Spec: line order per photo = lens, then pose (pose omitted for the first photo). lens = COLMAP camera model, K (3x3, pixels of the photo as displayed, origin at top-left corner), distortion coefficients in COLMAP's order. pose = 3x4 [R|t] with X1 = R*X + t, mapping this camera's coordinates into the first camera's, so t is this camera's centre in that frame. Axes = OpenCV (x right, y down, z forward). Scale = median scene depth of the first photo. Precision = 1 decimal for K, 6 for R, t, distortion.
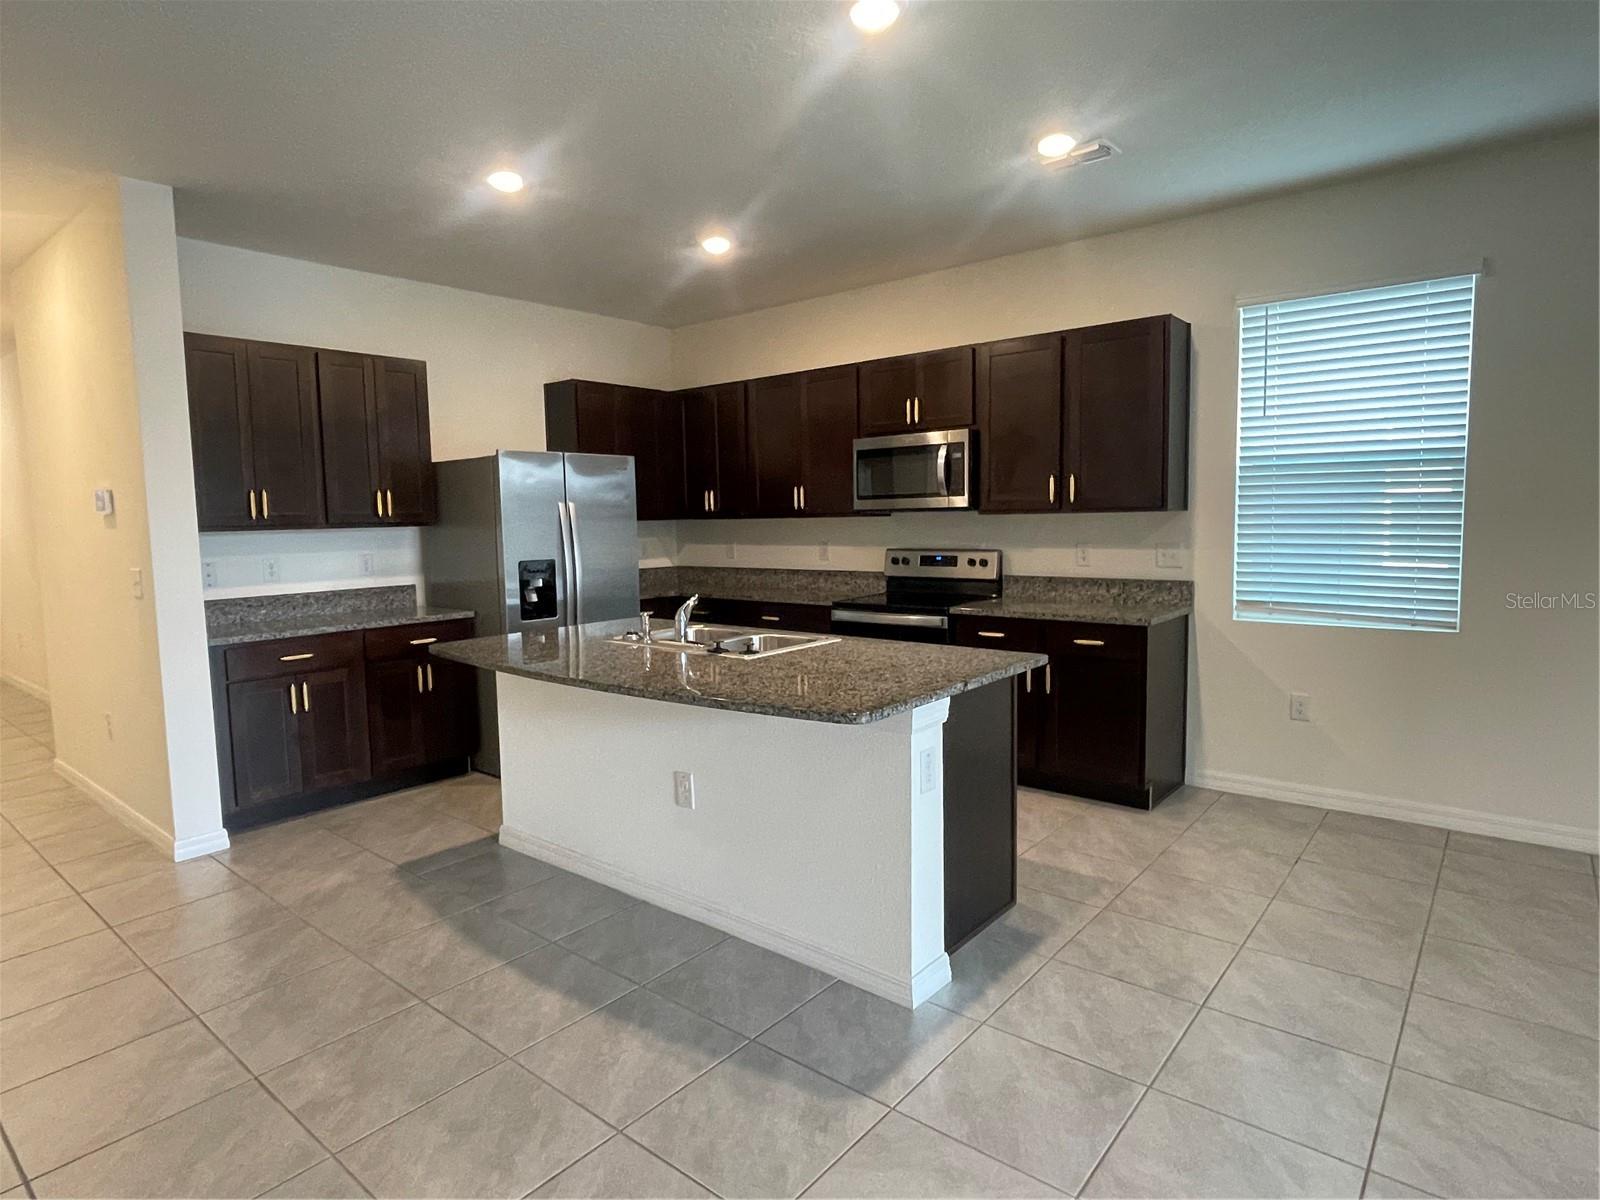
lens RADIAL K [[884.9, 0, 797.9], [0, 884.9, 597.9], [0, 0, 1]] dist [-0.015959, 0.006582]
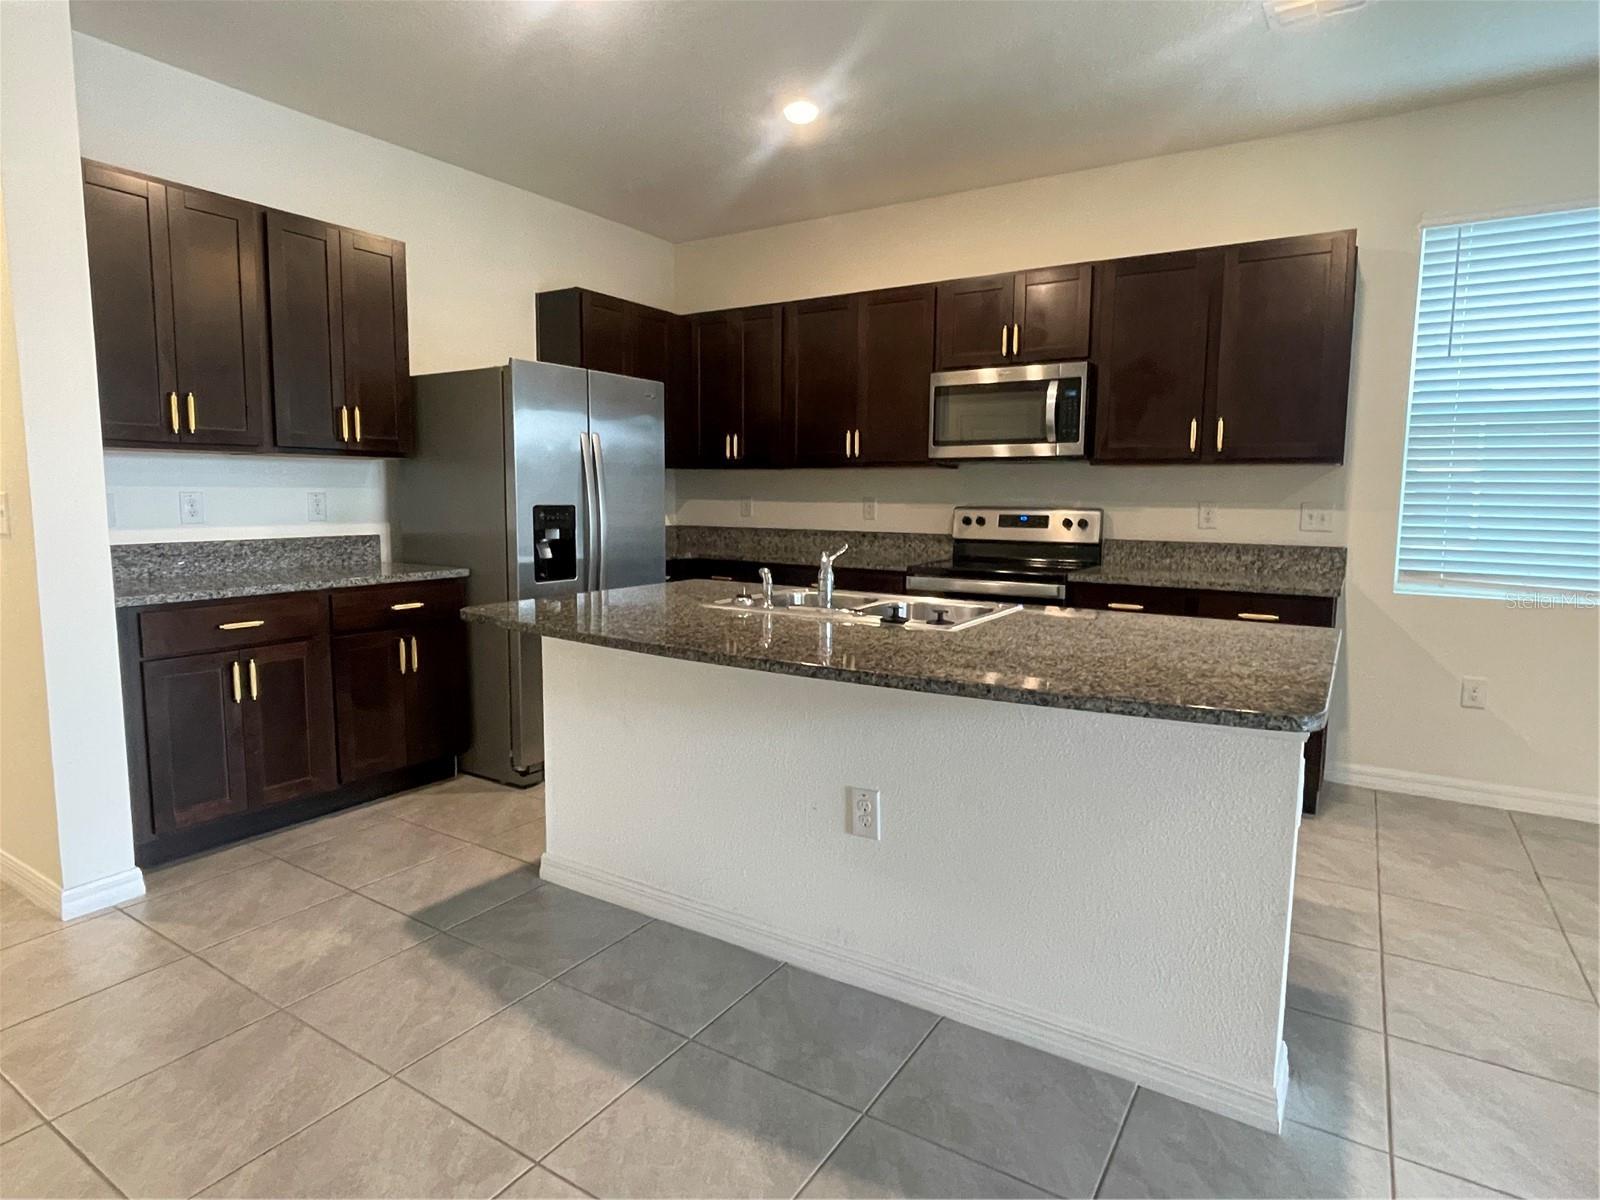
lens RADIAL K [[884.9, 0, 804.4], [0, 884.9, 594.2], [0, 0, 1]] dist [-0.015959, 0.006582]
pose [[0.991721, 0.013880, 0.127656, -0.191262], [-0.016376, 0.999694, 0.018518, 0.019653], [-0.127360, -0.020455, 0.991646, 0.212628]]
